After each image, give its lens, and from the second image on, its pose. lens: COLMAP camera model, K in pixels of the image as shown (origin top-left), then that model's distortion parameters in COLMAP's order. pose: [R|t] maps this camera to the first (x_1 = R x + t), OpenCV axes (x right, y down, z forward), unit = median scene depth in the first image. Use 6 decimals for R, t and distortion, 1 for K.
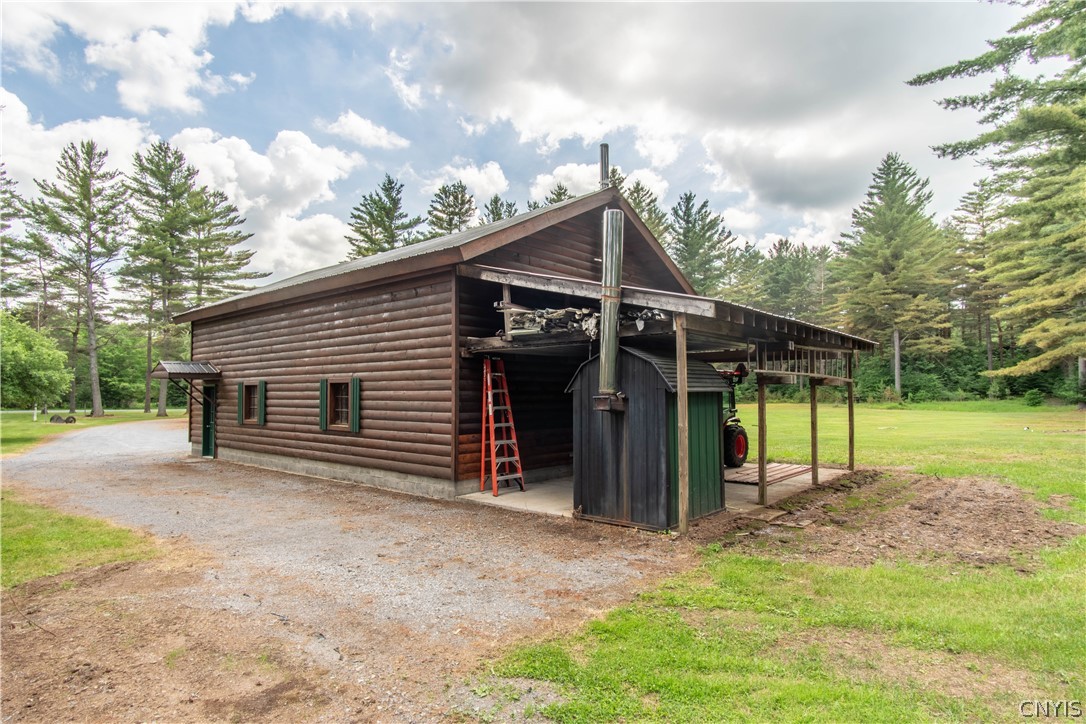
lens RADIAL K [[582.1, 0, 542.2], [0, 582.1, 398.7], [0, 0, 1]] dist [0.006156, 0.000879]
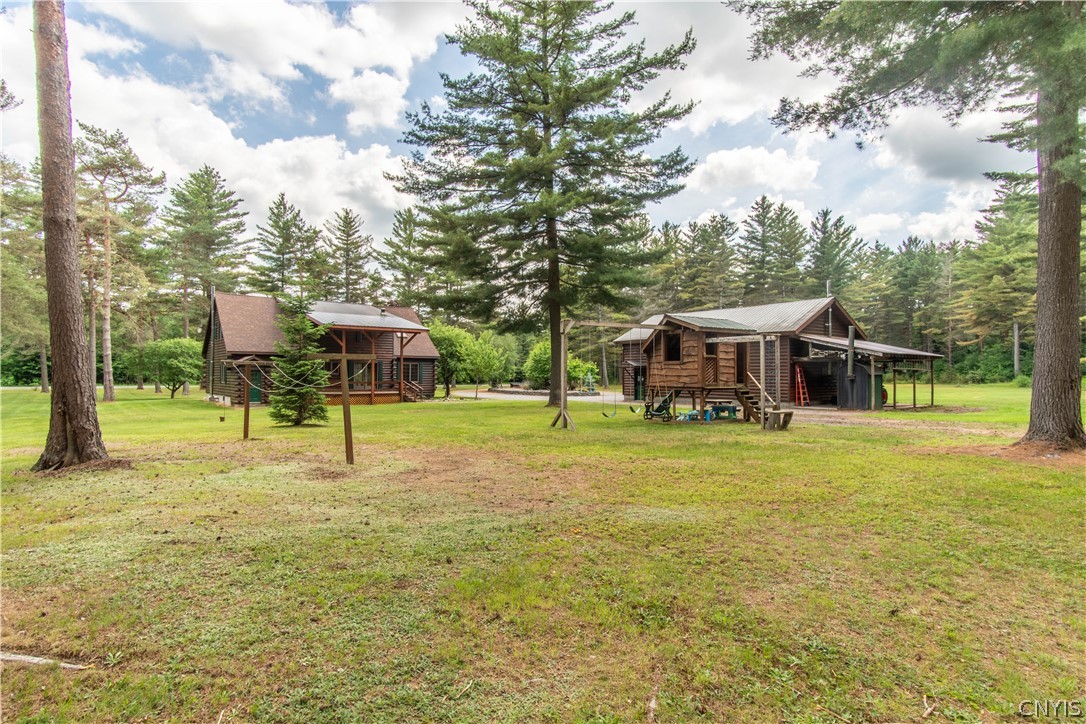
lens RADIAL K [[565.0, 0, 542.7], [0, 565.0, 380.6], [0, 0, 1]] dist [0.001704, 0.000244]
pose [[0.982236, 0.007004, -0.187521, -0.116566], [-0.006394, 0.999972, 0.003856, 0.002565], [0.187543, -0.002588, 0.982253, -0.298767]]
